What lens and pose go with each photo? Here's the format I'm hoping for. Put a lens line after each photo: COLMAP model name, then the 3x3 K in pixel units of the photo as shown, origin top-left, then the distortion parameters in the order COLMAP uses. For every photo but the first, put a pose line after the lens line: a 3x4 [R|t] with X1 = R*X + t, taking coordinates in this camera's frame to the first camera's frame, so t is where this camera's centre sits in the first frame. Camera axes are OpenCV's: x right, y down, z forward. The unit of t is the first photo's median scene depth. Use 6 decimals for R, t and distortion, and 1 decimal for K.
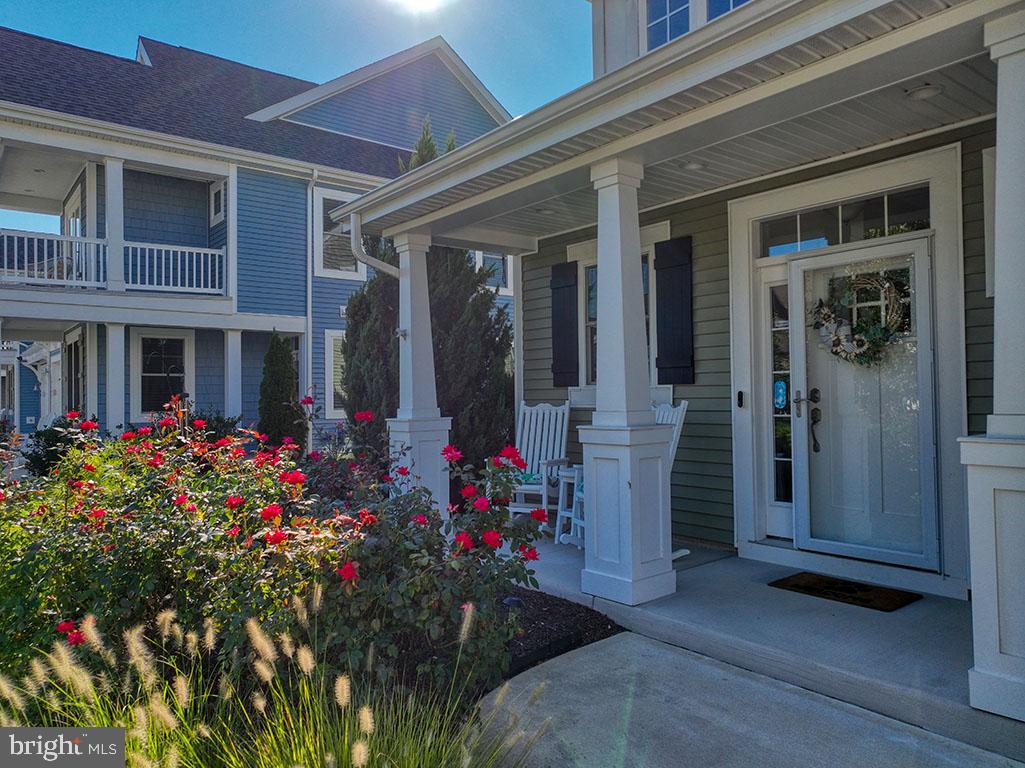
lens RADIAL K [[721.5, 0, 515.7], [0, 721.5, 382.6], [0, 0, 1]] dist [-0.001669, 0.015833]
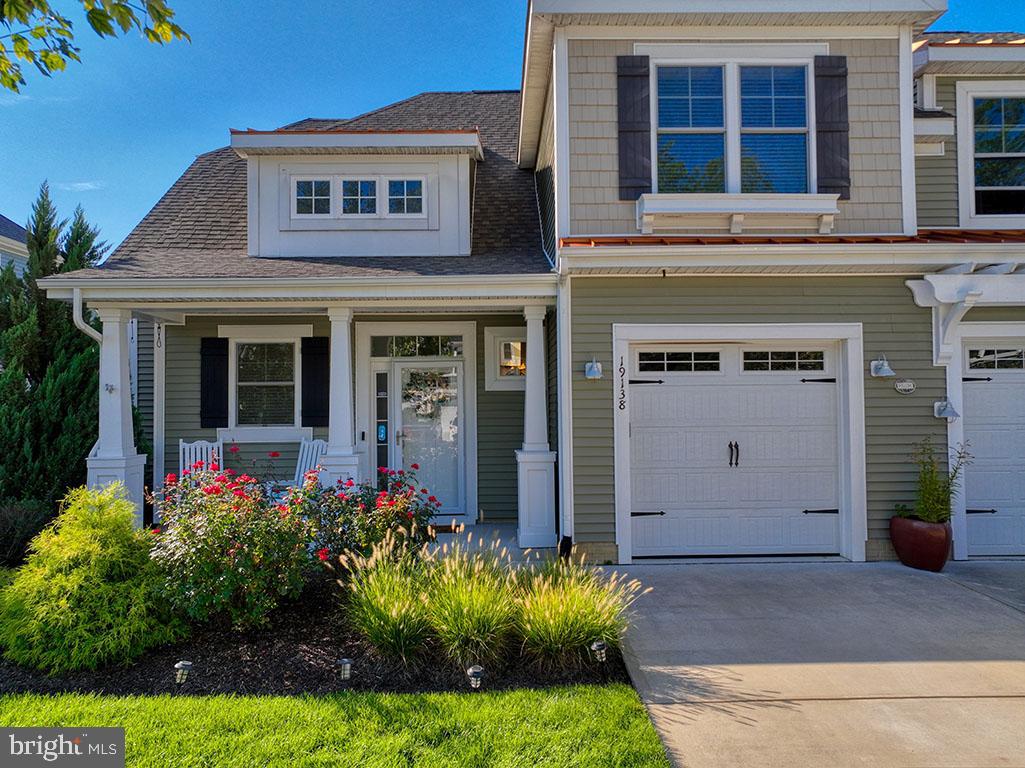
lens RADIAL K [[721.5, 0, 516.0], [0, 721.5, 381.0], [0, 0, 1]] dist [-0.001669, 0.015833]
pose [[0.609887, 0.032862, 0.791807, -0.872760], [-0.011916, 0.999407, -0.032300, -0.059775], [-0.792399, 0.010265, 0.609917, -0.378273]]
